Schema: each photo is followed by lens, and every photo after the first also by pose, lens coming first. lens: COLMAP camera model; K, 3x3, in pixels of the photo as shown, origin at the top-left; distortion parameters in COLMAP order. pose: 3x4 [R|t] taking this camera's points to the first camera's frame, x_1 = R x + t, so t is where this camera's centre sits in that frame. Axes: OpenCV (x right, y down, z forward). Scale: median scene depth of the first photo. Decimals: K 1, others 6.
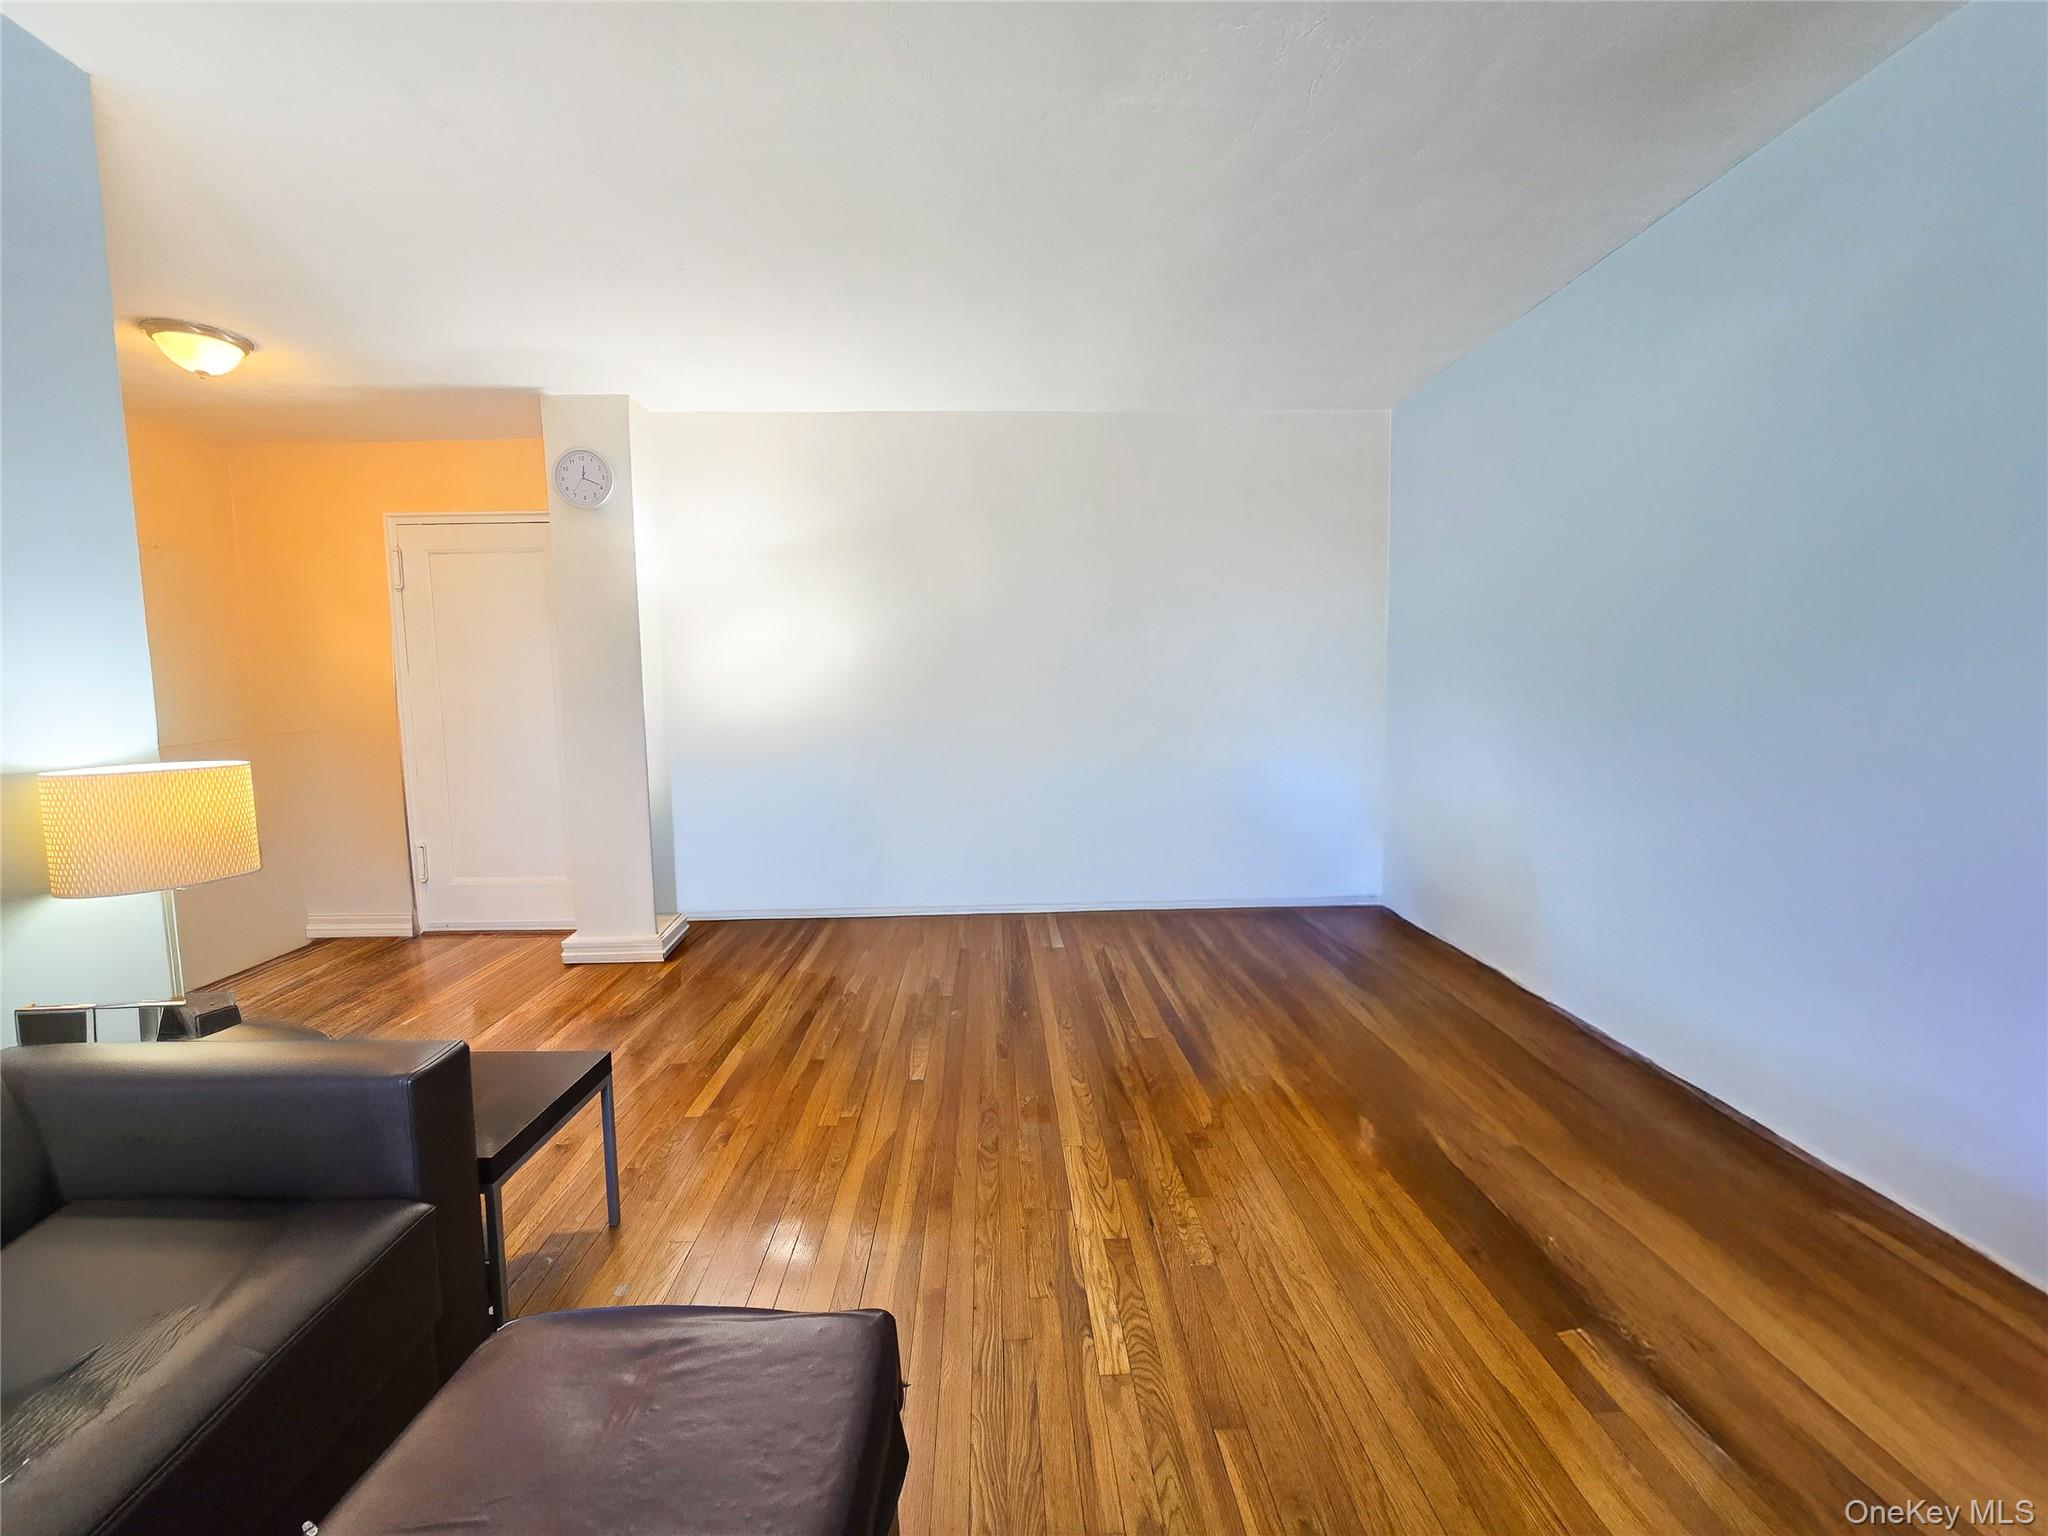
lens RADIAL K [[826.4, 0, 1024.0], [0, 826.4, 768.0], [0, 0, 1]] dist [0.000232, 0.000034]
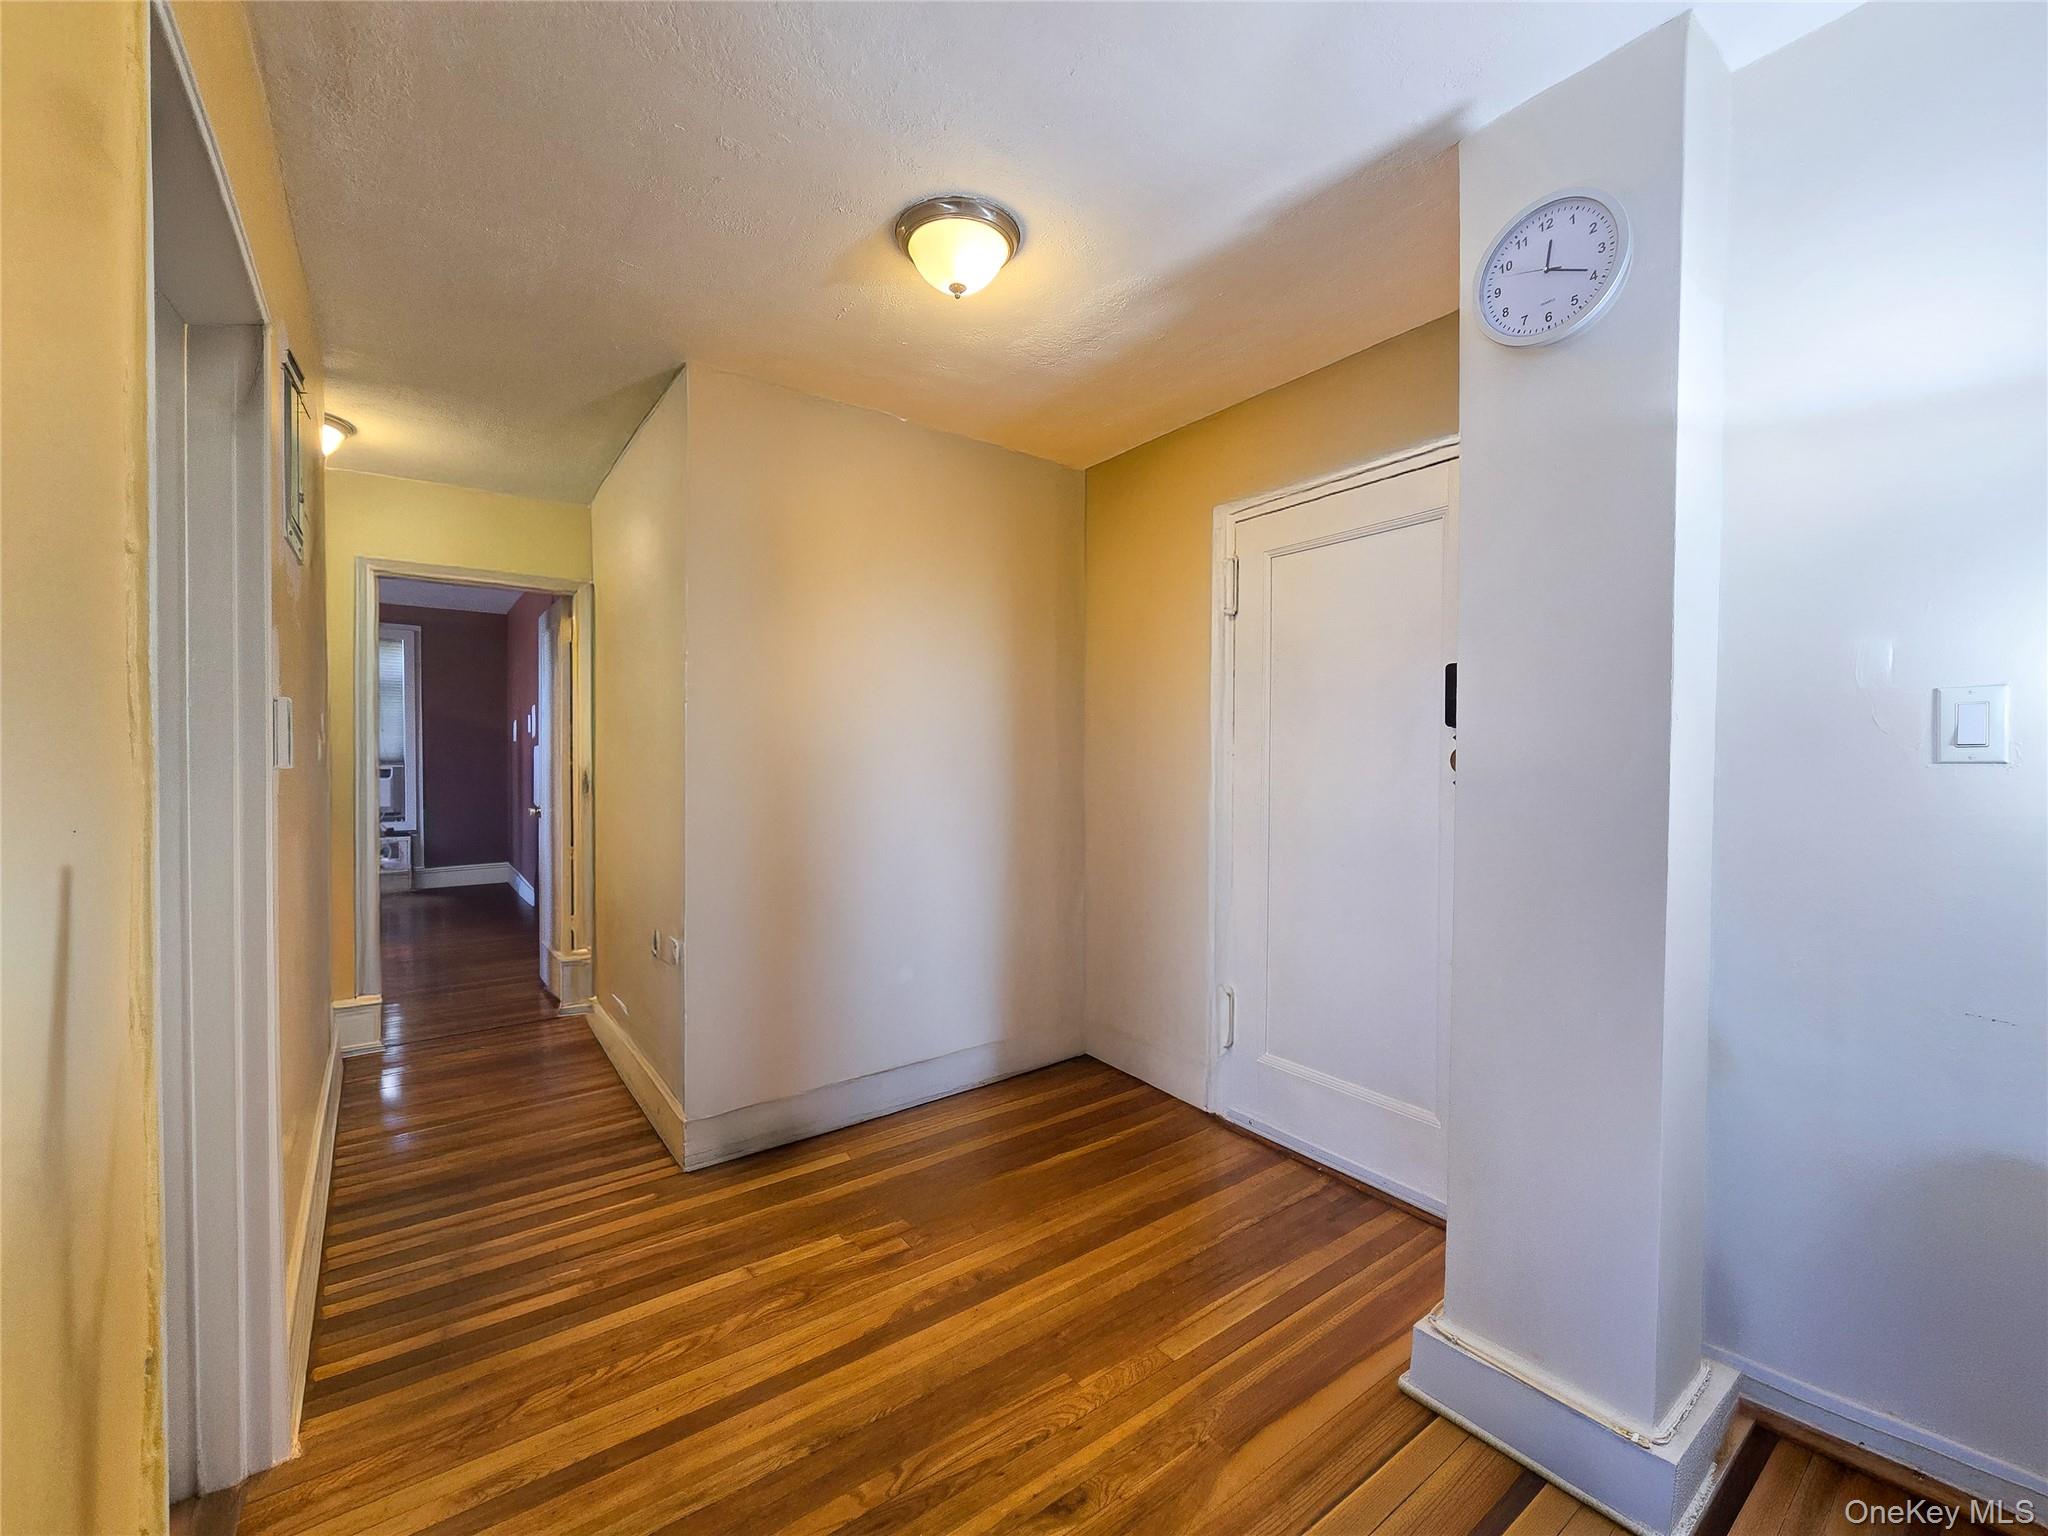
lens RADIAL K [[826.4, 0, 1024.0], [0, 826.4, 768.0], [0, 0, 1]] dist [0.000232, 0.000034]
pose [[0.561619, 0.023749, -0.827055, -0.330379], [-0.081154, 0.996349, -0.026498, -0.067169], [0.823406, 0.082001, 0.561496, 0.567550]]
